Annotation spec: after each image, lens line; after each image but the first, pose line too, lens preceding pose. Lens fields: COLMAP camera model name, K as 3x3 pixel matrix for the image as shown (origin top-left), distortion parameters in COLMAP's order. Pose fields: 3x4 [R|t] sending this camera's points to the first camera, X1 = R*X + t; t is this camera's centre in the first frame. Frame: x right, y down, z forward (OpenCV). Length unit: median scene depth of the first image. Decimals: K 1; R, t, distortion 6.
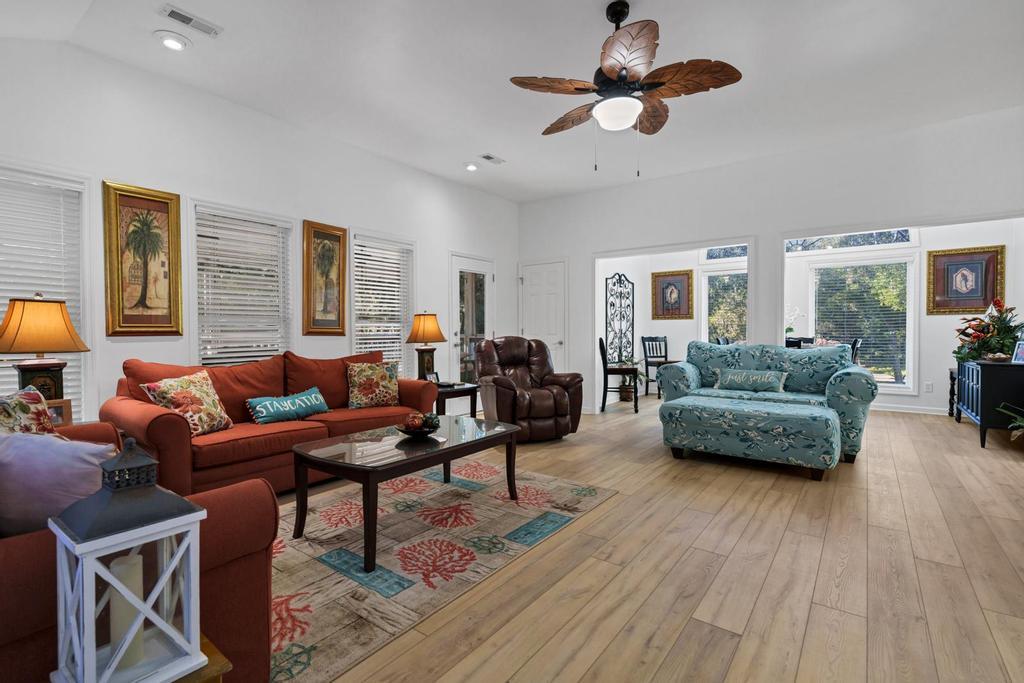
lens RADIAL K [[464.4, 0, 507.7], [0, 464.4, 337.0], [0, 0, 1]] dist [-0.002353, 0.000097]
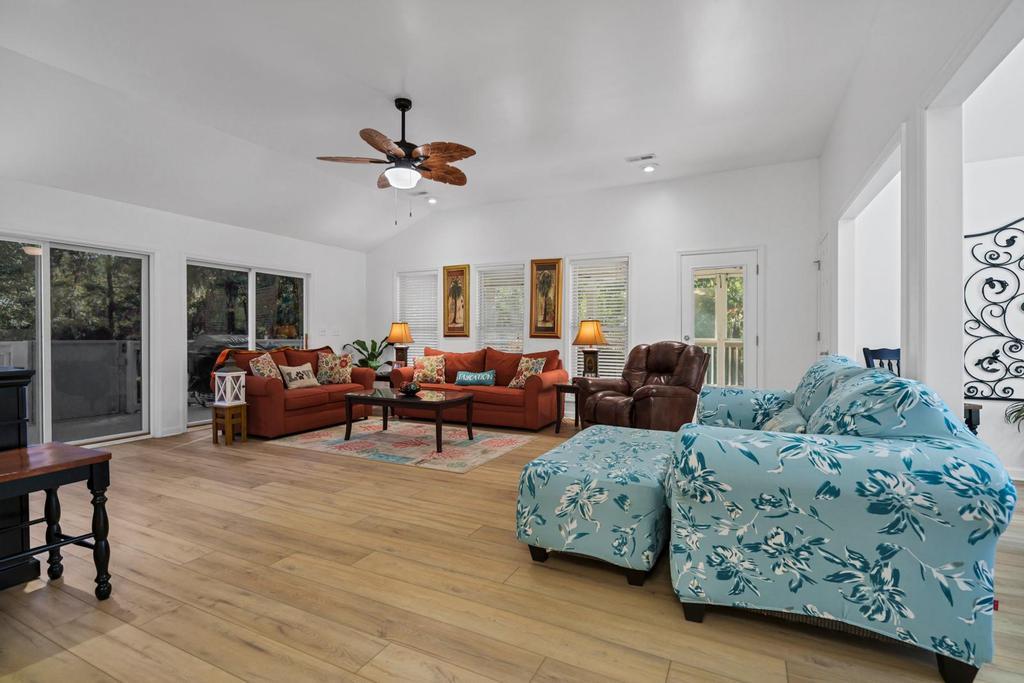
lens RADIAL K [[464.4, 0, 507.7], [0, 464.4, 337.0], [0, 0, 1]] dist [-0.002353, 0.000097]
pose [[0.207167, 0.007554, -0.978276, 1.311615], [-0.014633, 0.999882, 0.004622, -0.015435], [0.978196, 0.013357, 0.207253, 0.811881]]
